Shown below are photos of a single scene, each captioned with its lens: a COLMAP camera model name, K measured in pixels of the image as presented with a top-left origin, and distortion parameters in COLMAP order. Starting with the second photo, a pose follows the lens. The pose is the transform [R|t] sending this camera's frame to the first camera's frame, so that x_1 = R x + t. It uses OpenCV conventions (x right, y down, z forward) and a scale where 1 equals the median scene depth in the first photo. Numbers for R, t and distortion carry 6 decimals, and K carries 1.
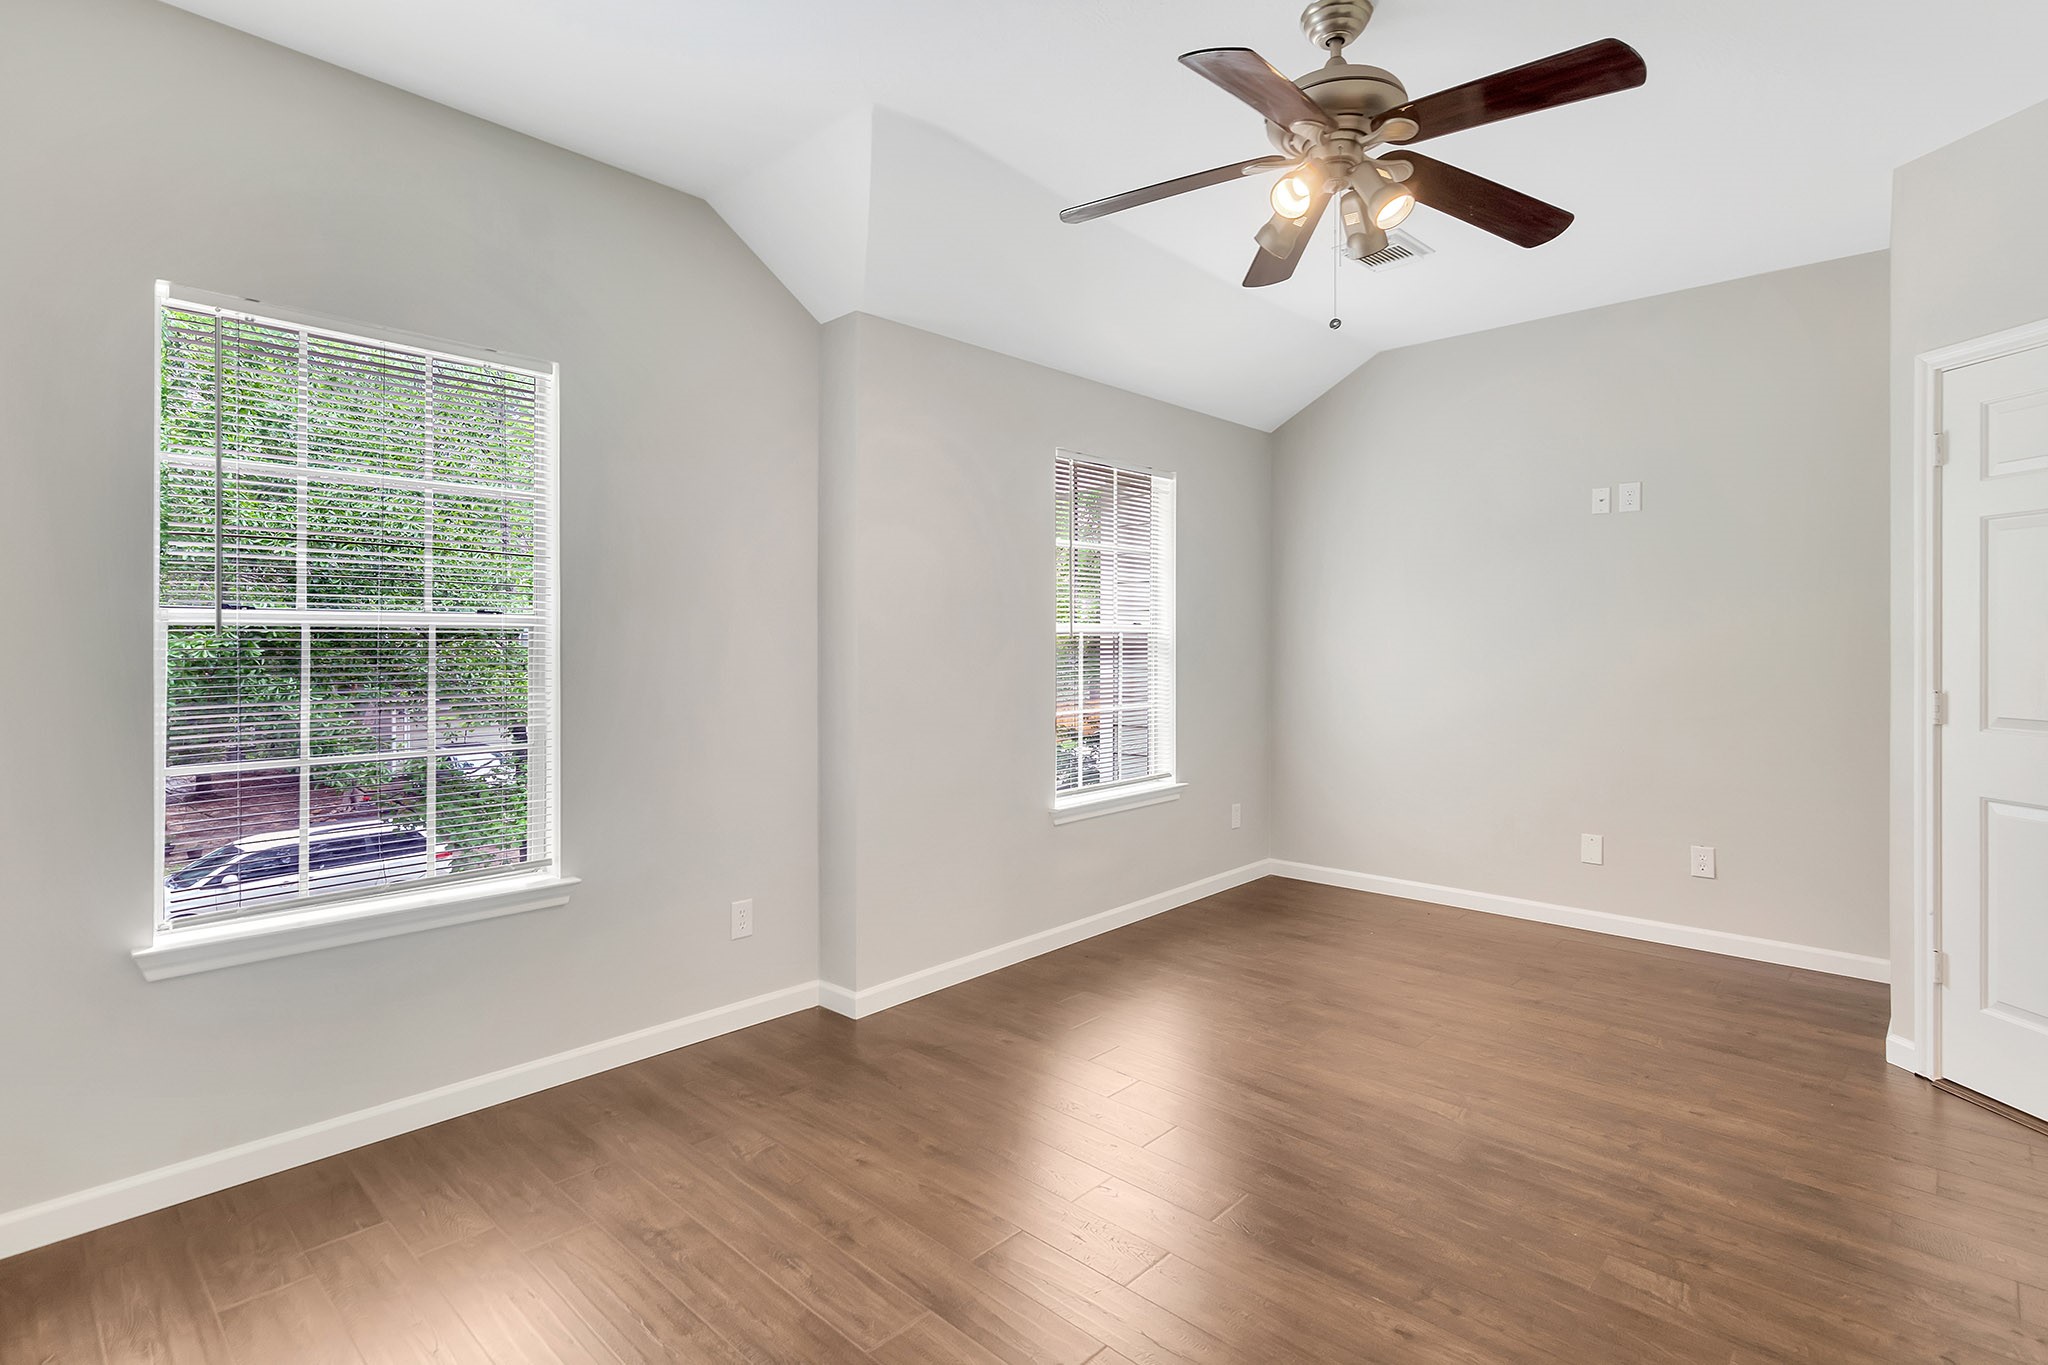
lens RADIAL K [[1005.1, 0, 1021.5], [0, 1005.1, 645.2], [0, 0, 1]] dist [0.000053, 0.000298]
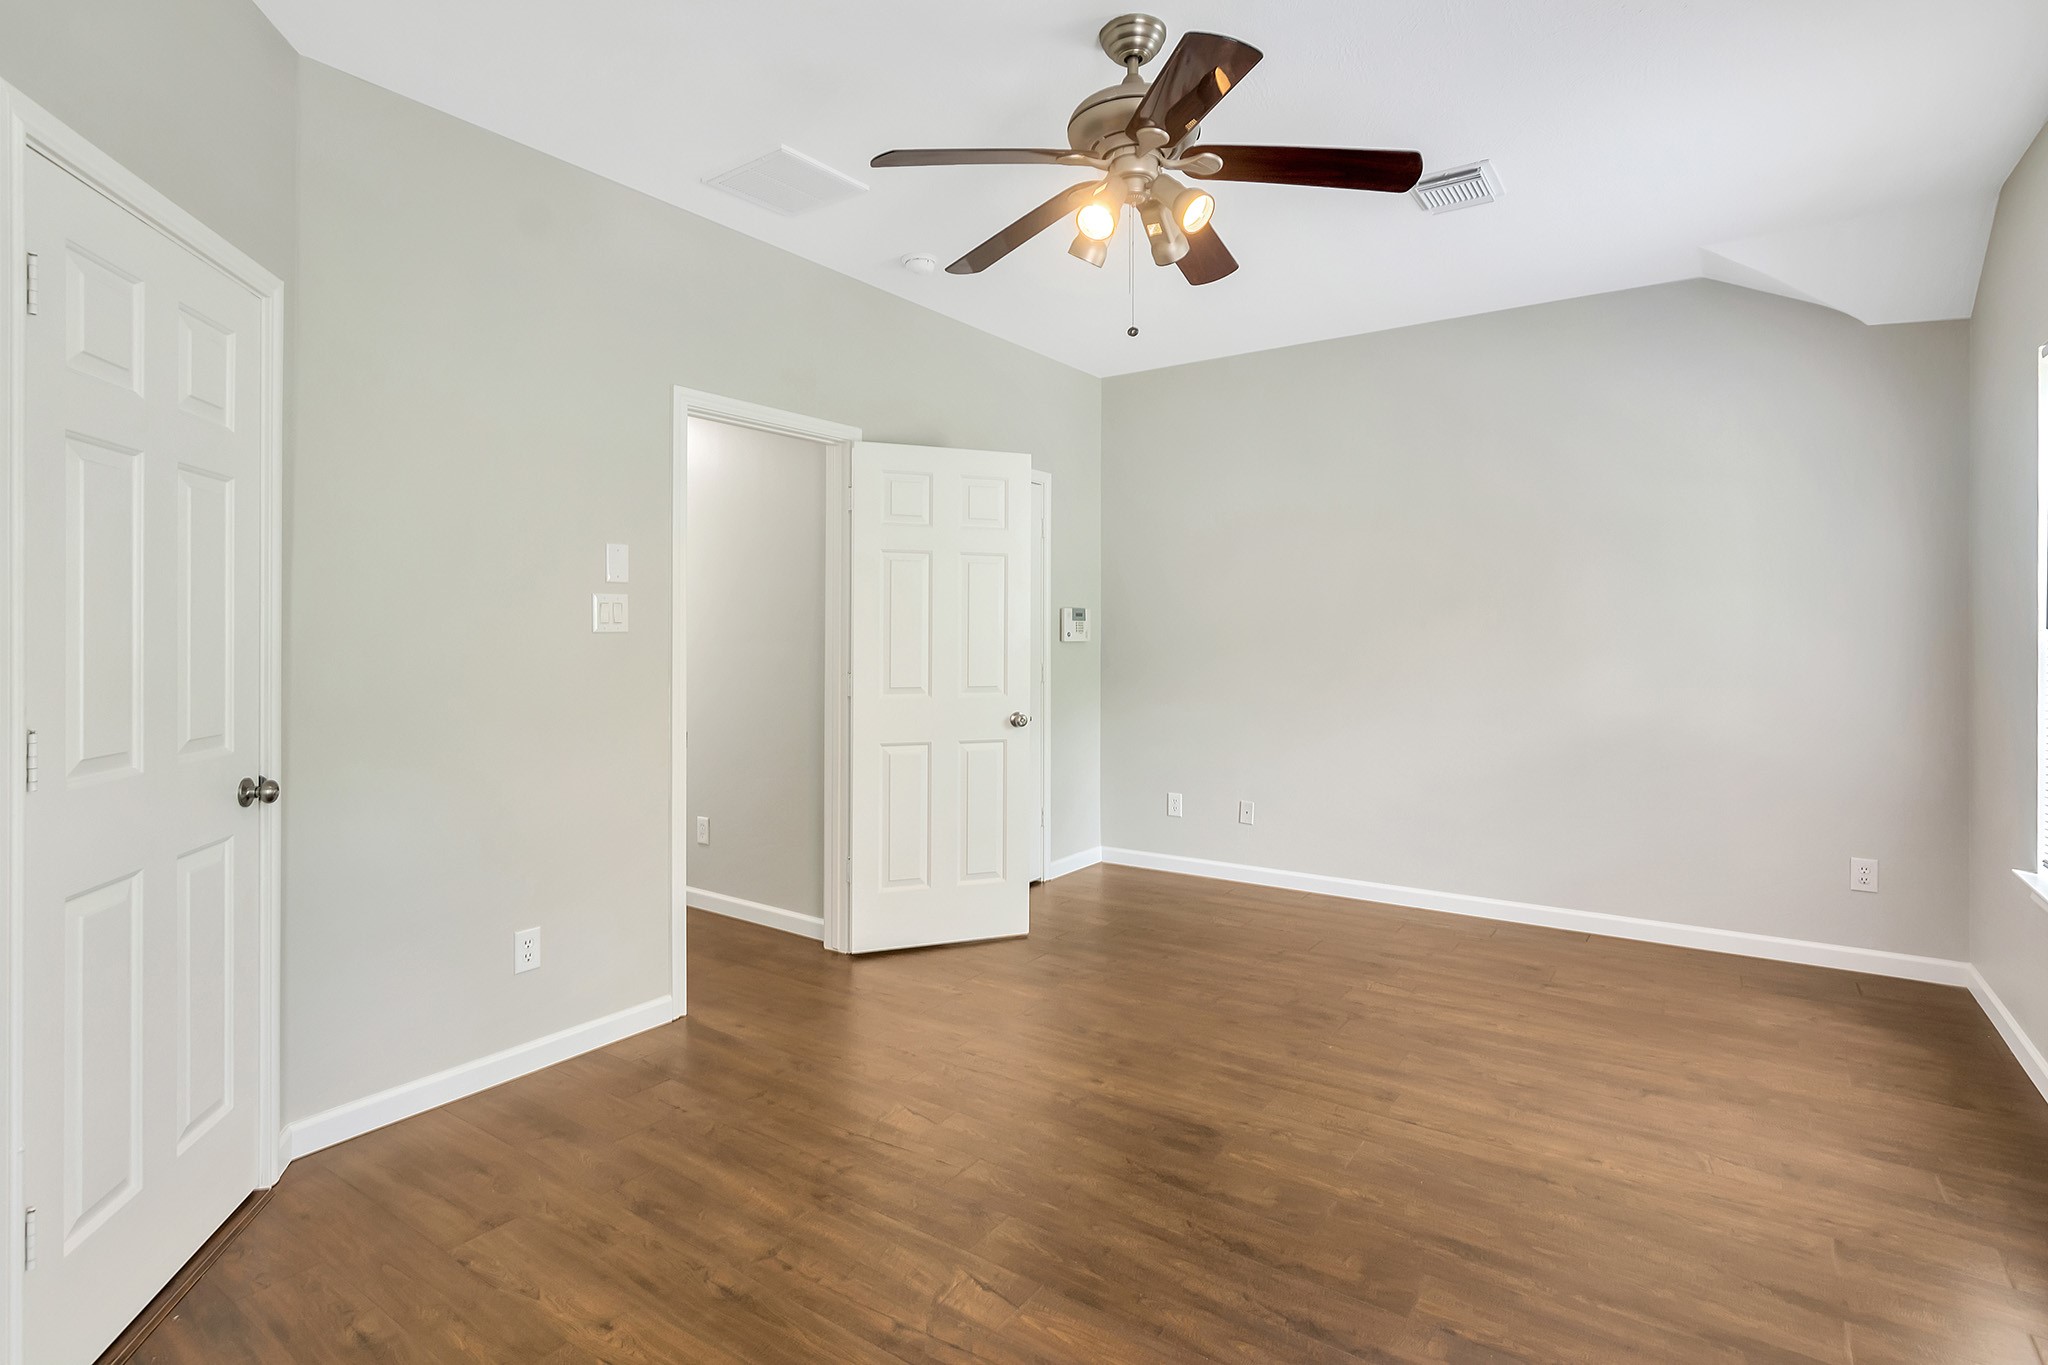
lens RADIAL K [[1005.1, 0, 1021.5], [0, 1005.1, 645.2], [0, 0, 1]] dist [0.000053, 0.000298]
pose [[-0.989930, 0.000592, -0.141558, 0.537555], [0.000139, 0.999995, 0.003213, 0.000265], [0.141559, 0.003161, -0.989925, 1.890886]]
